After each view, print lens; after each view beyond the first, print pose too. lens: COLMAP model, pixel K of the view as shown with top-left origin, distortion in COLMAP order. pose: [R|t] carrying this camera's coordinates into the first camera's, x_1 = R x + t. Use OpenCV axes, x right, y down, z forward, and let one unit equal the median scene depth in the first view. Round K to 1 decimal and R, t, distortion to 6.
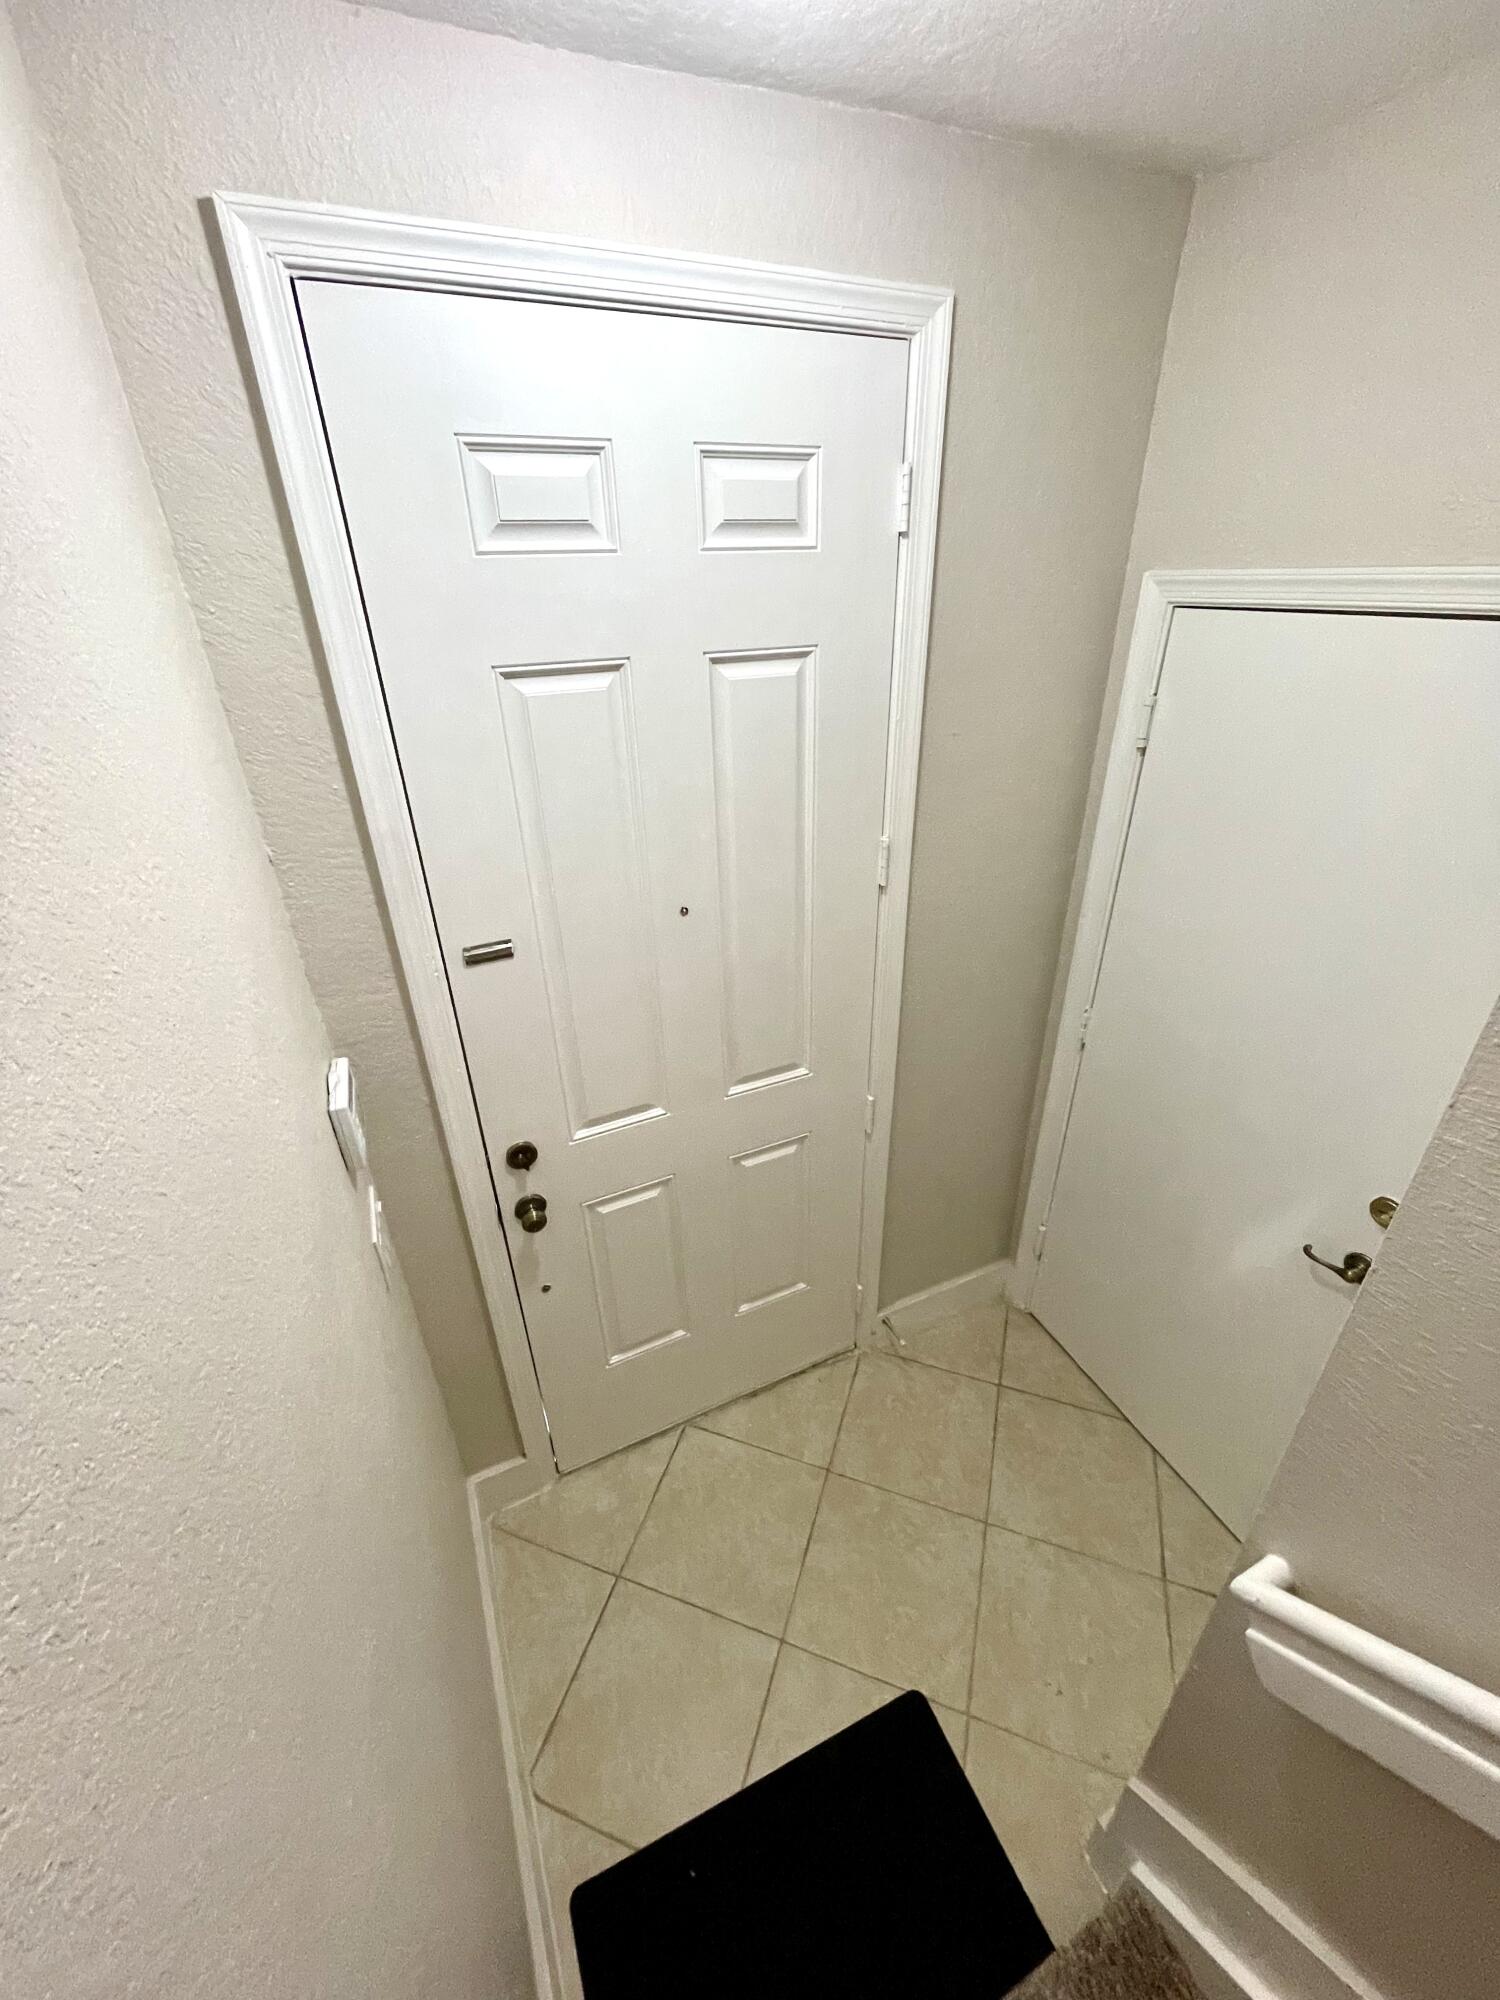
lens RADIAL K [[803.1, 0, 752.3], [0, 803.1, 999.5], [0, 0, 1]] dist [-0.004790, -0.000695]
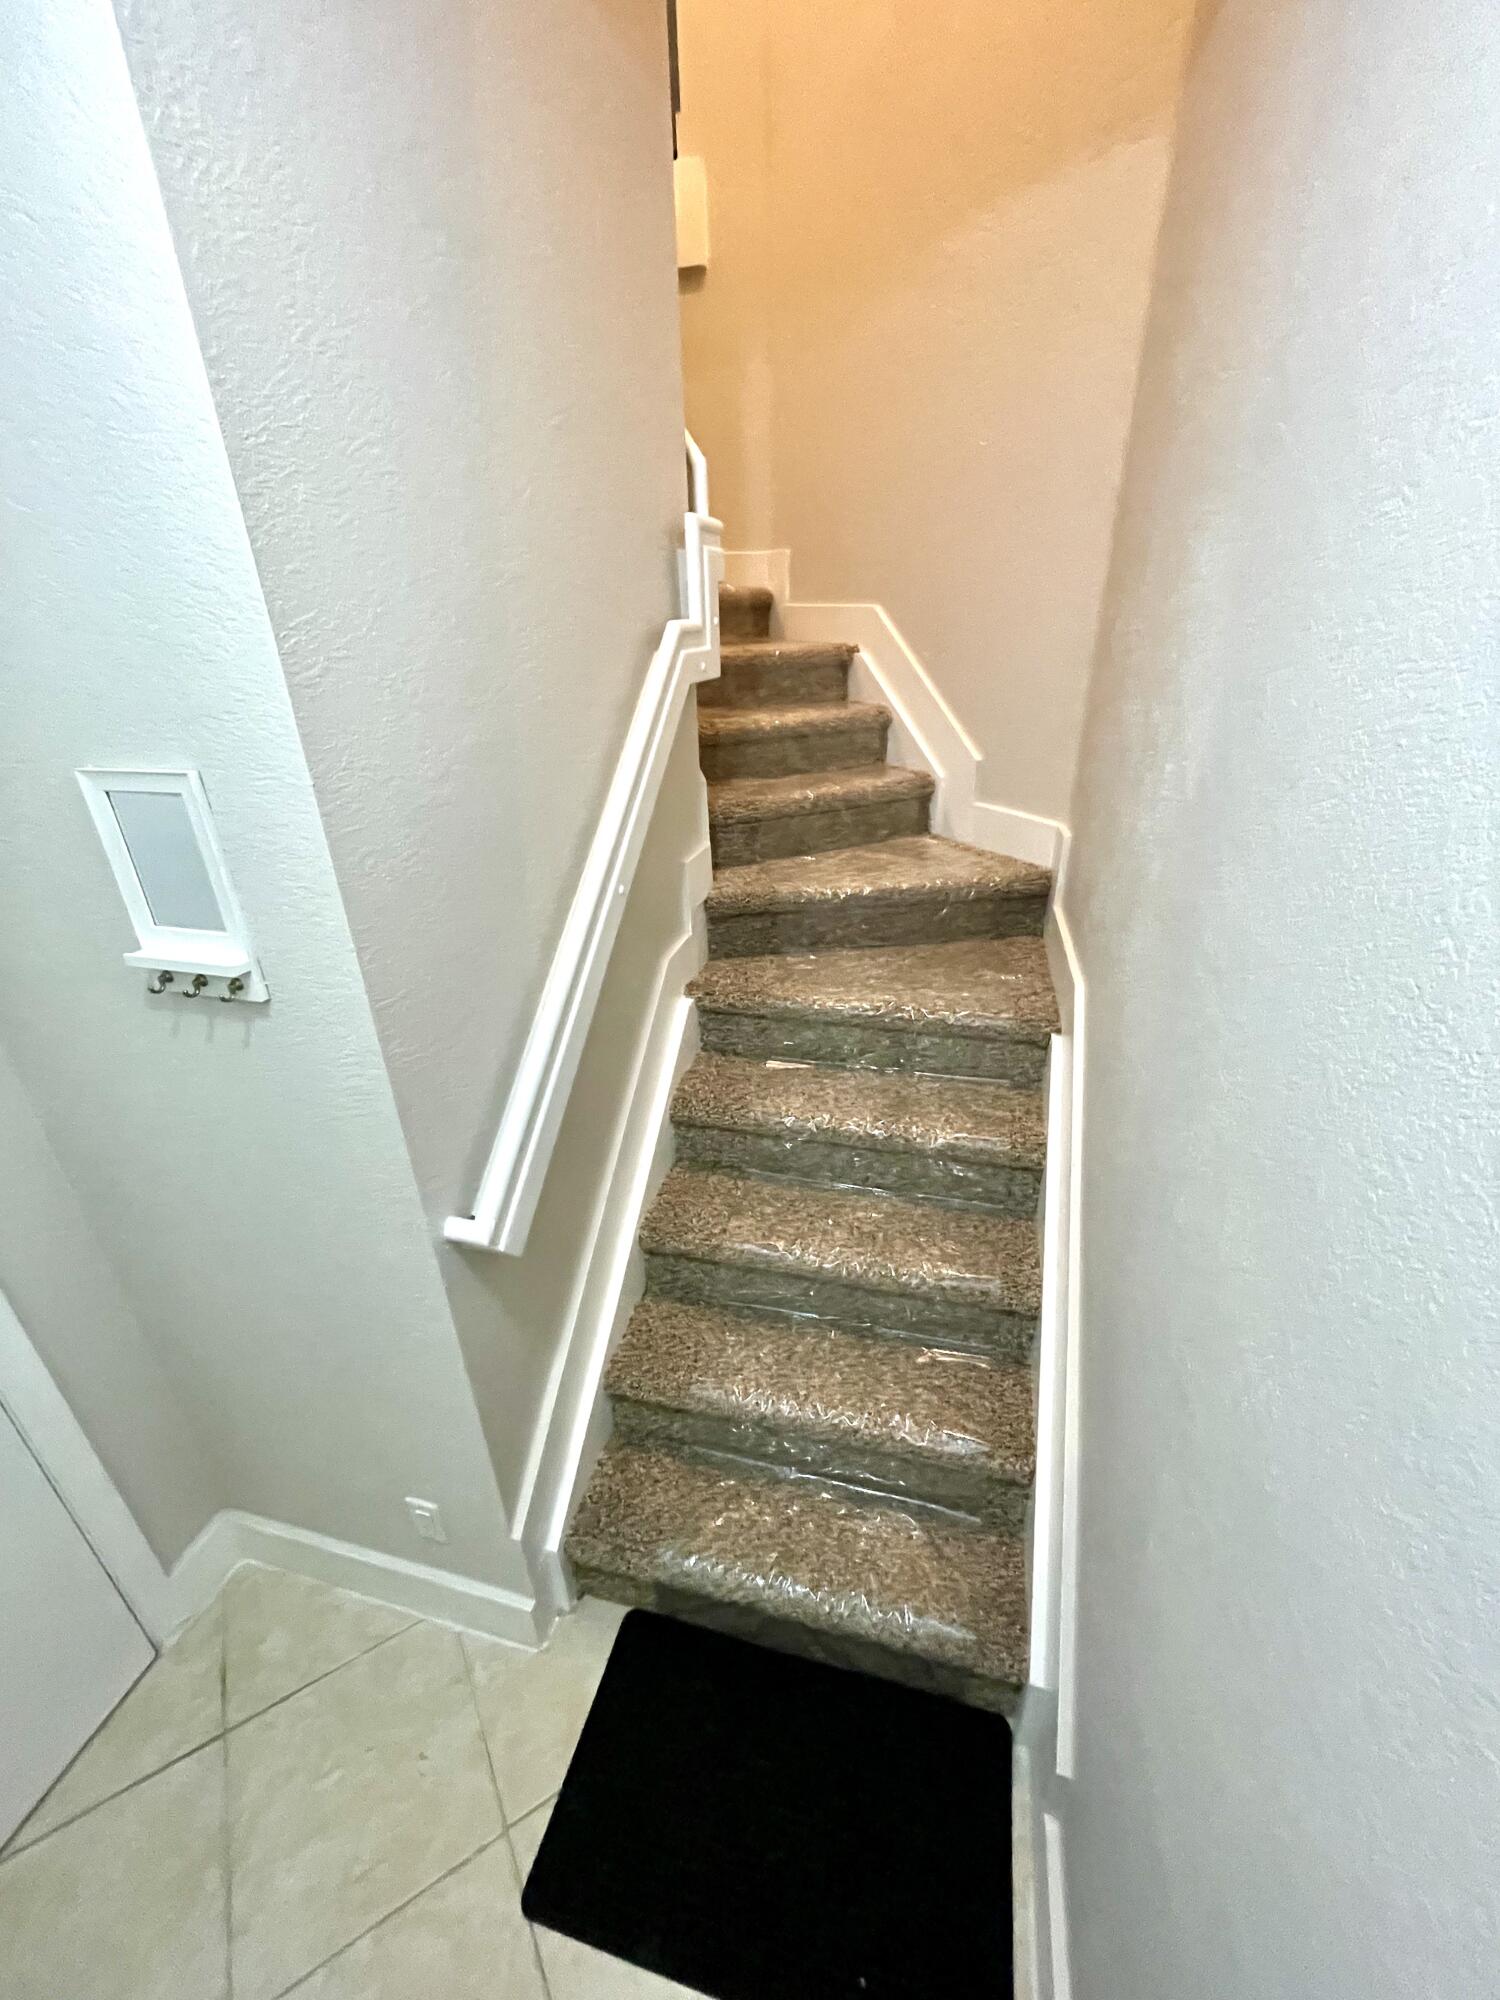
lens RADIAL K [[803.1, 0, 747.7], [0, 803.1, 998.2], [0, 0, 1]] dist [-0.004790, -0.000695]
pose [[-0.778786, -0.249603, 0.575492, -0.175947], [0.320575, 0.630211, 0.707153, -0.134032], [-0.539189, 0.735209, -0.410783, 0.575591]]
